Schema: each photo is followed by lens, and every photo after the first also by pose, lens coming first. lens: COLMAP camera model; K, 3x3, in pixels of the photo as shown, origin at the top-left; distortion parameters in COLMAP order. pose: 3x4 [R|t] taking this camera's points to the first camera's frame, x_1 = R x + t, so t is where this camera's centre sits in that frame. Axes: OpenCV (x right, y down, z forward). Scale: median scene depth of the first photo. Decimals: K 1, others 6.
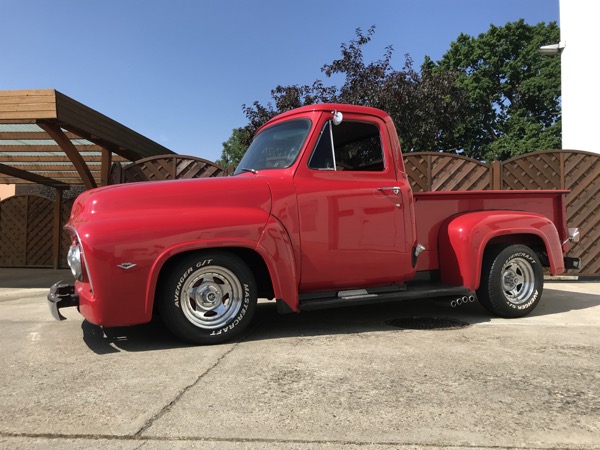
lens RADIAL K [[497.0, 0, 300.8], [0, 497.0, 224.5], [0, 0, 1]] dist [0.021783, -0.013596]
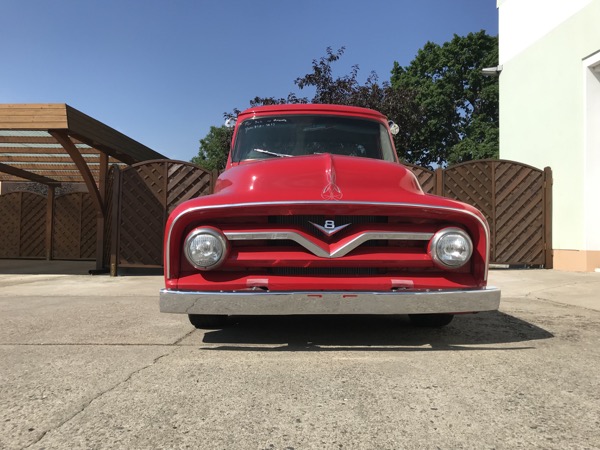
lens RADIAL K [[493.7, 0, 302.3], [0, 493.7, 219.5], [0, 0, 1]] dist [0.009640, 0.002734]
pose [[0.998578, 0.005700, 0.053011, 0.001279], [-0.005597, 0.999982, -0.002095, 0.000471], [-0.053022, 0.001795, 0.998592, -0.132827]]
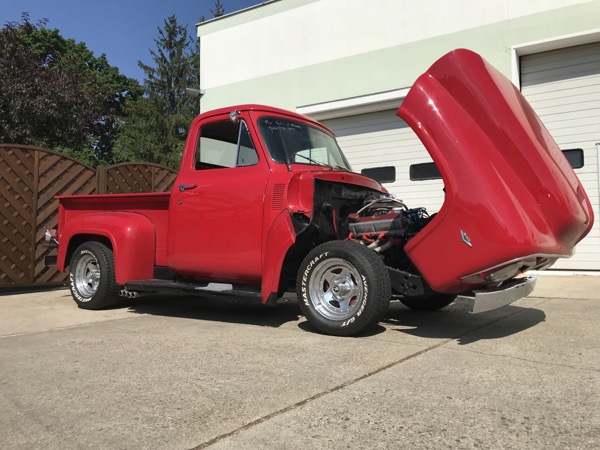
lens RADIAL K [[493.7, 0, 294.7], [0, 493.7, 225.8], [0, 0, 1]] dist [0.009640, 0.002734]
pose [[0.554734, 0.033774, 0.831342, -0.396361], [-0.025442, 0.999397, -0.023624, 0.011496], [-0.831639, -0.008046, 0.555259, 0.087861]]
